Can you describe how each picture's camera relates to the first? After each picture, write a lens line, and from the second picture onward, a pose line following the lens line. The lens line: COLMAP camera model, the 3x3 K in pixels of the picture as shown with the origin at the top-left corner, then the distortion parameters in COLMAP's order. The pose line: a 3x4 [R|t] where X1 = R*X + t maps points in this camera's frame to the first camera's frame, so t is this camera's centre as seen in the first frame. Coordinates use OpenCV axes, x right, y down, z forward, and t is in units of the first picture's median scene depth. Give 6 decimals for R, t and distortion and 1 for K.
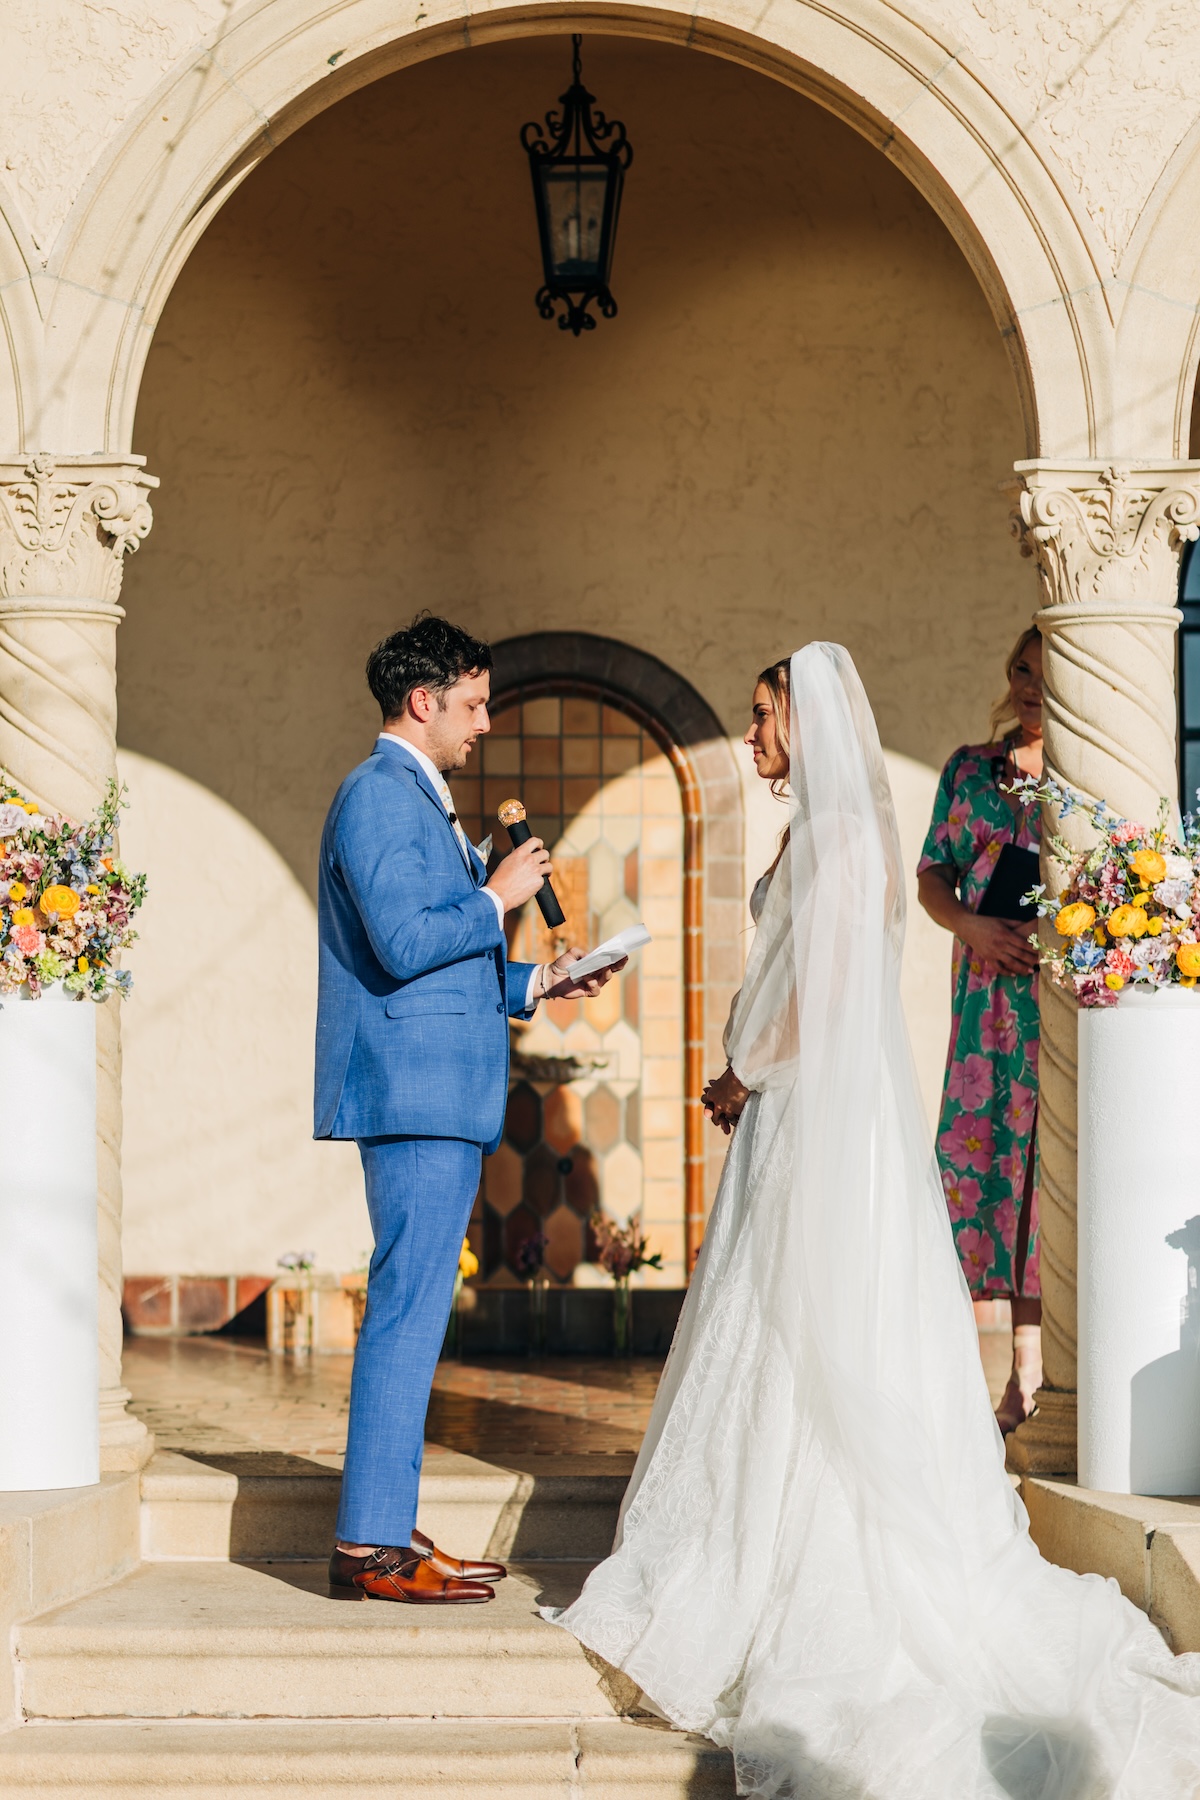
lens RADIAL K [[4064.6, 0, 600.0], [0, 4064.6, 900.0], [0, 0, 1]] dist [-0.024034, -0.339144]
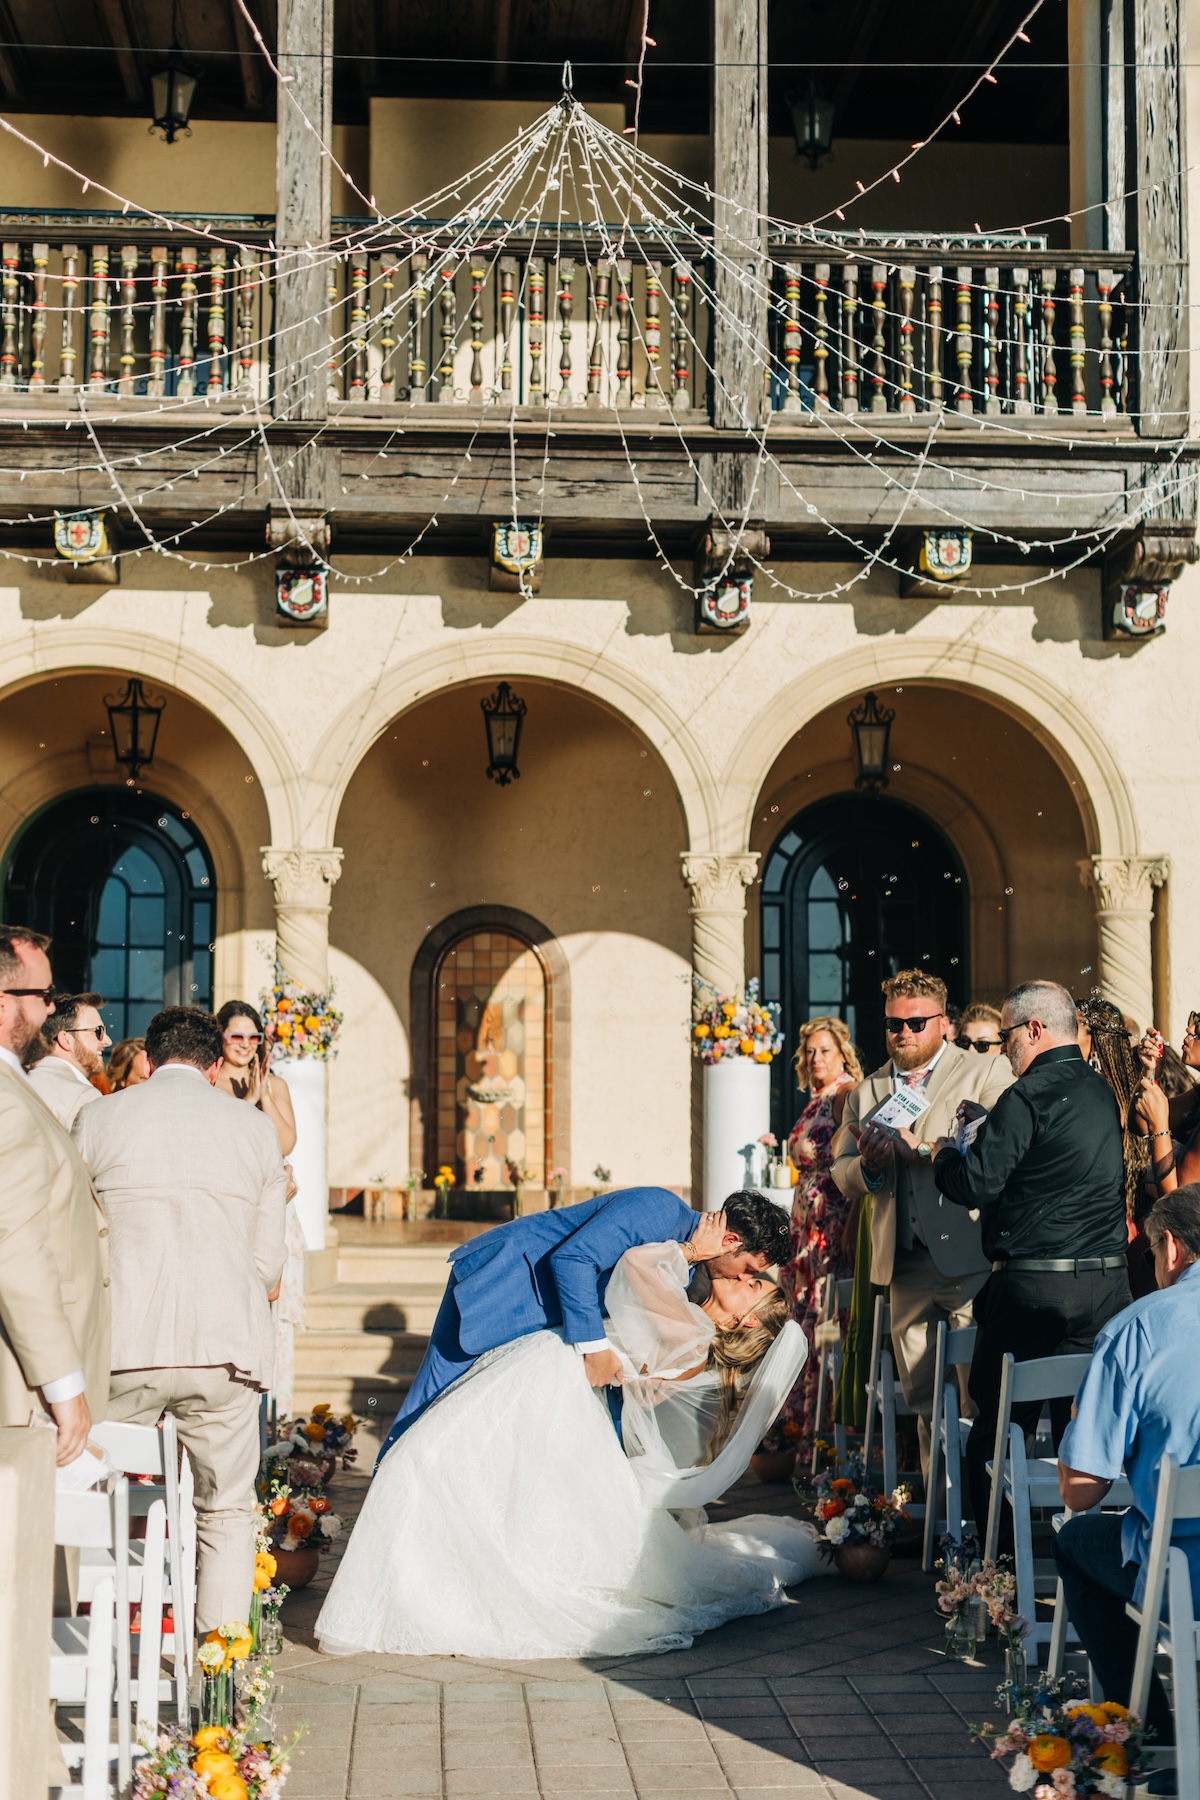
lens RADIAL K [[2574.6, 0, 600.0], [0, 2574.6, 900.0], [0, 0, 1]] dist [0.012531, 0.000896]
pose [[0.998541, 0.006187, 0.053636, -0.036284], [-0.003656, 0.998880, -0.047169, -0.000935], [-0.053867, 0.046904, 0.997446, -0.624088]]
